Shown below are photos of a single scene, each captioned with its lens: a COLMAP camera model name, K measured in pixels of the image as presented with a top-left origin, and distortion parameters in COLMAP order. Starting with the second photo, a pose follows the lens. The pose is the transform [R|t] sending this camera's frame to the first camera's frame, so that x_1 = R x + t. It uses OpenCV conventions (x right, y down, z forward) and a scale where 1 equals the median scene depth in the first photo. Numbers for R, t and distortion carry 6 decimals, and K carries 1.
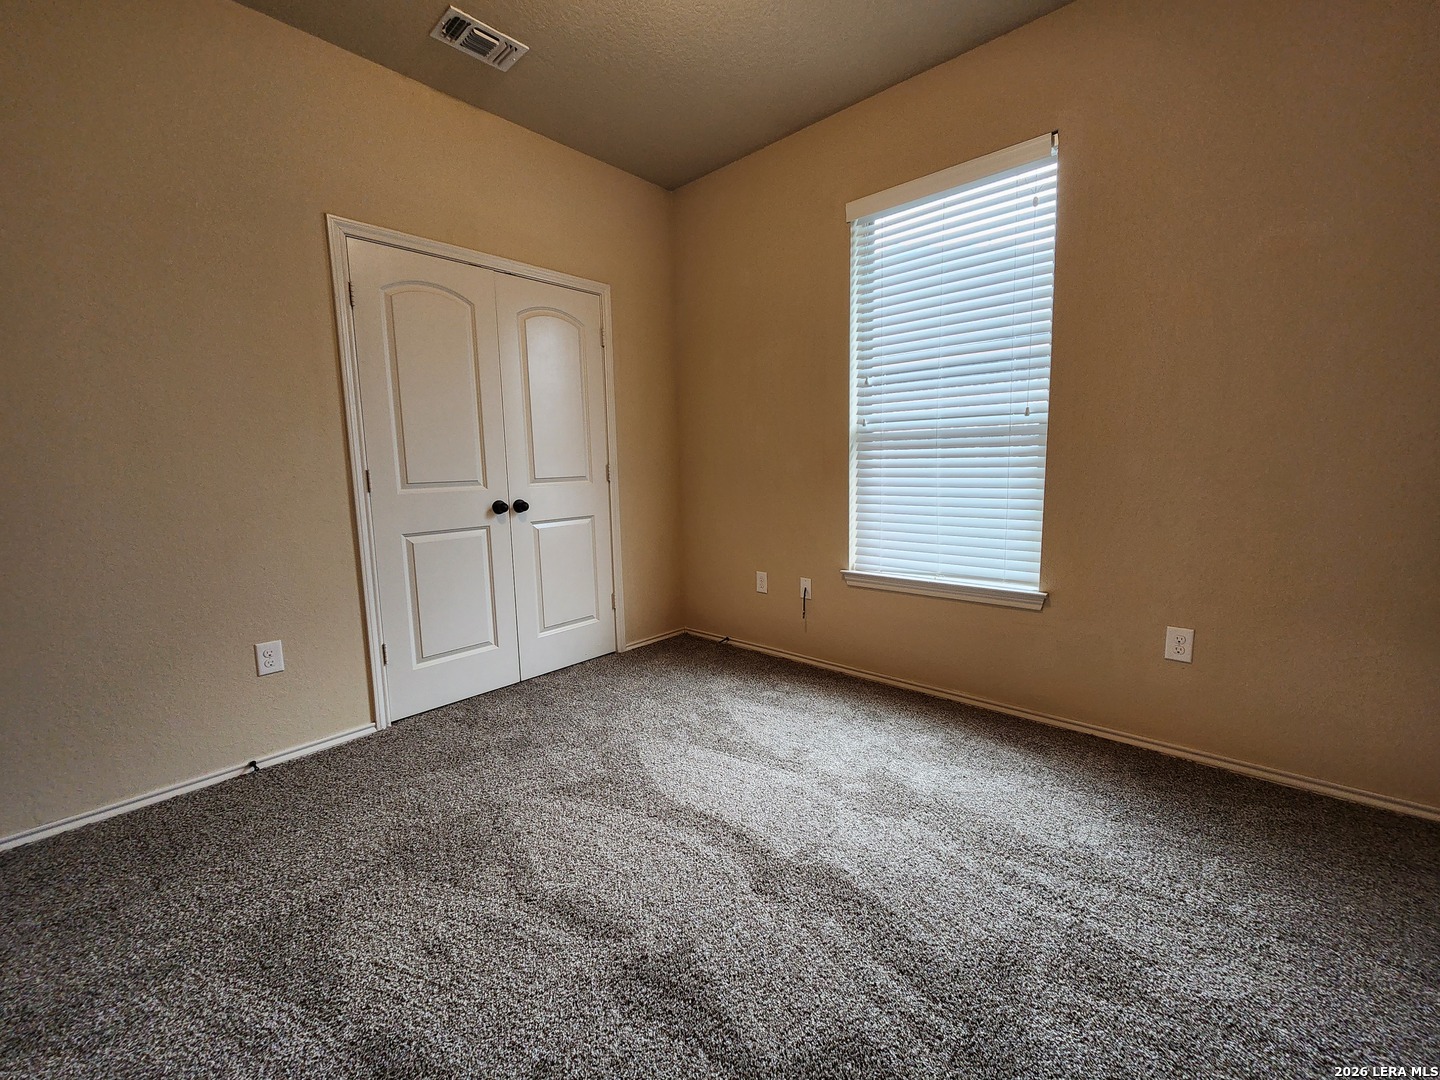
lens RADIAL K [[585.2, 0, 733.2], [0, 585.2, 531.6], [0, 0, 1]] dist [0.001969, -0.003373]
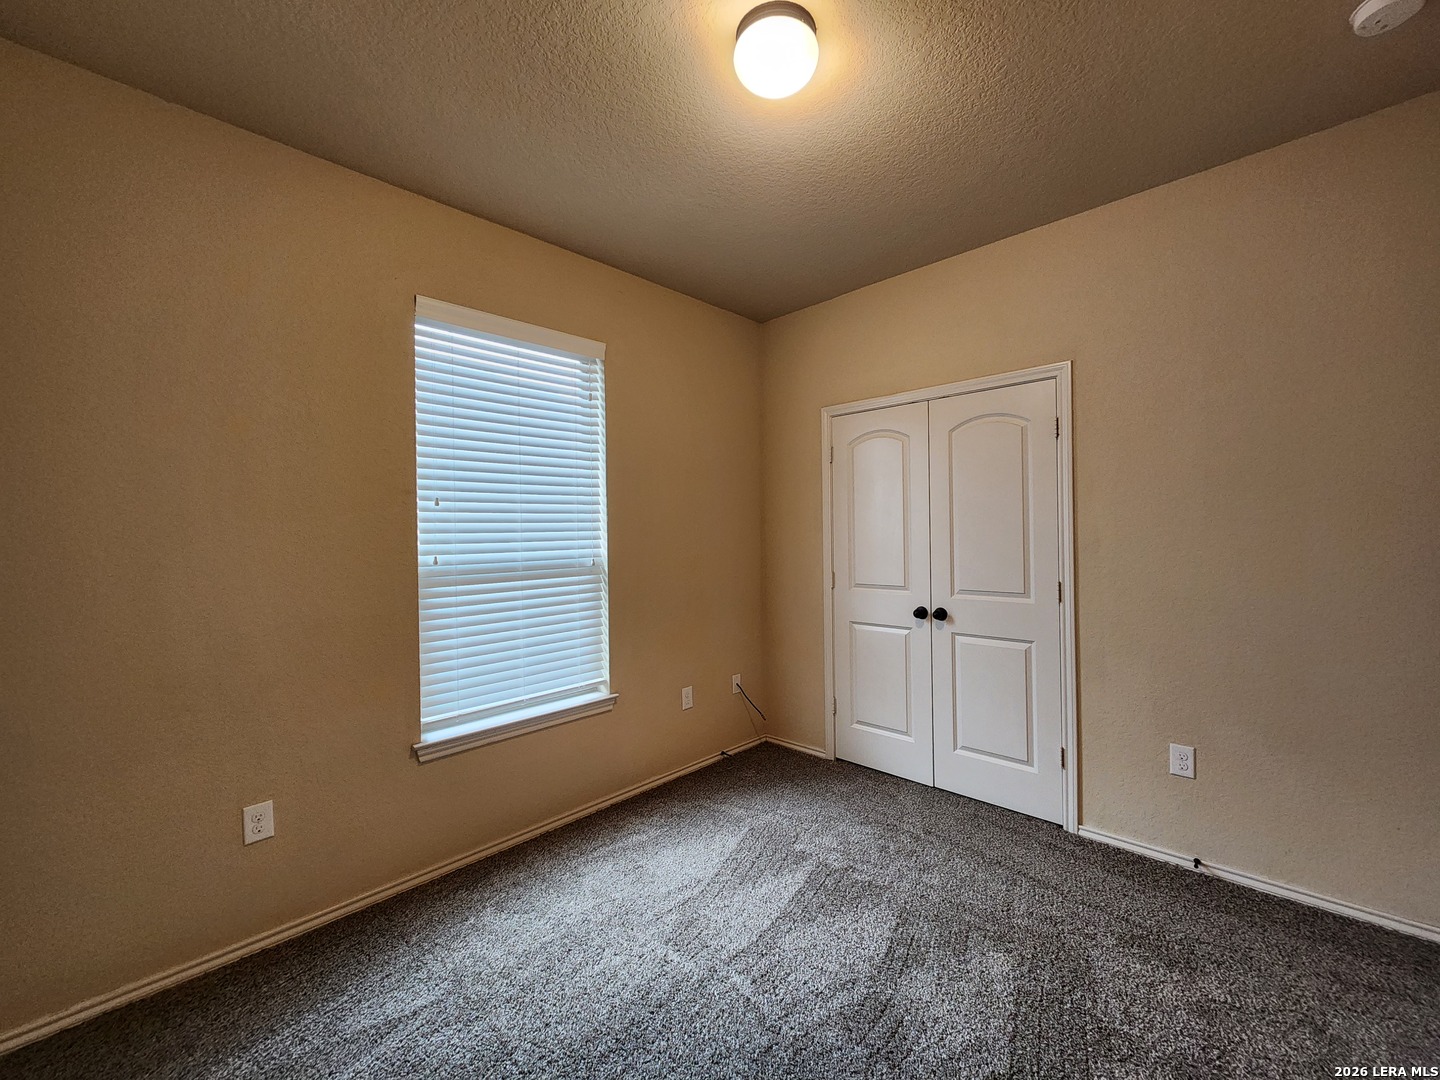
lens RADIAL K [[580.9, 0, 717.8], [0, 580.9, 532.8], [0, 0, 1]] dist [0.000295, -0.000165]
pose [[-0.054432, 0.024662, -0.998213, 0.781086], [-0.102993, 0.994224, 0.030179, -0.206874], [0.993192, 0.104452, -0.051577, 0.756406]]
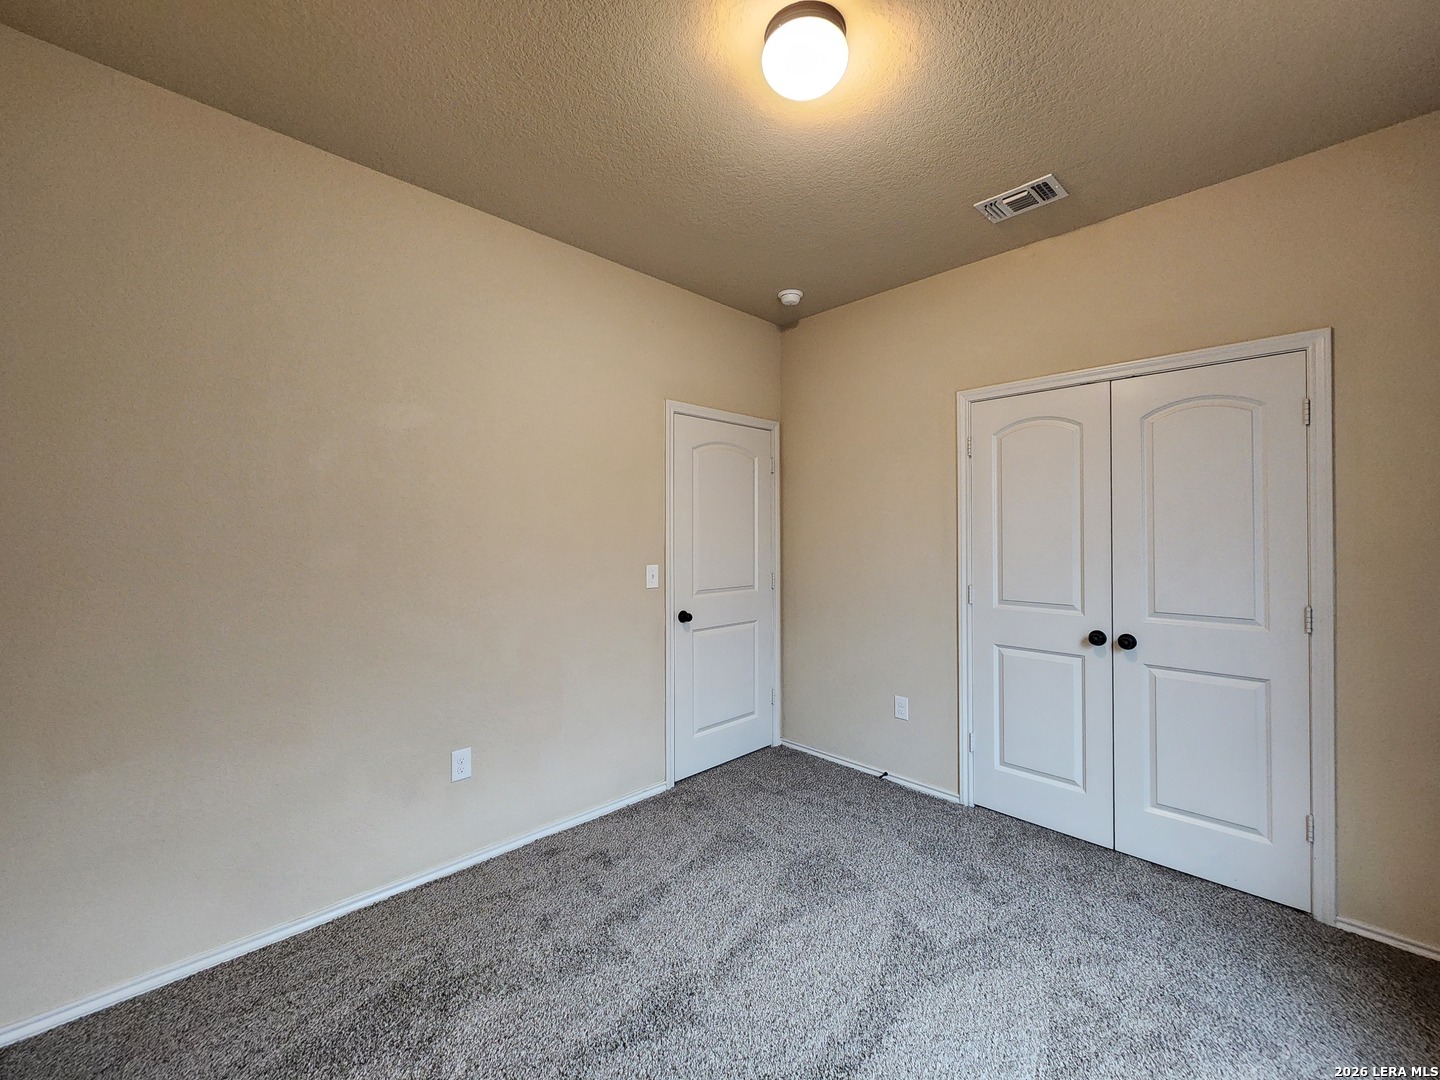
lens RADIAL K [[585.2, 0, 733.2], [0, 585.2, 531.6], [0, 0, 1]] dist [0.001969, -0.003373]
pose [[-0.057205, 0.017714, -0.998205, 0.590924], [-0.121564, 0.992279, 0.024575, -0.178162], [0.990934, 0.122751, -0.054610, 0.543144]]
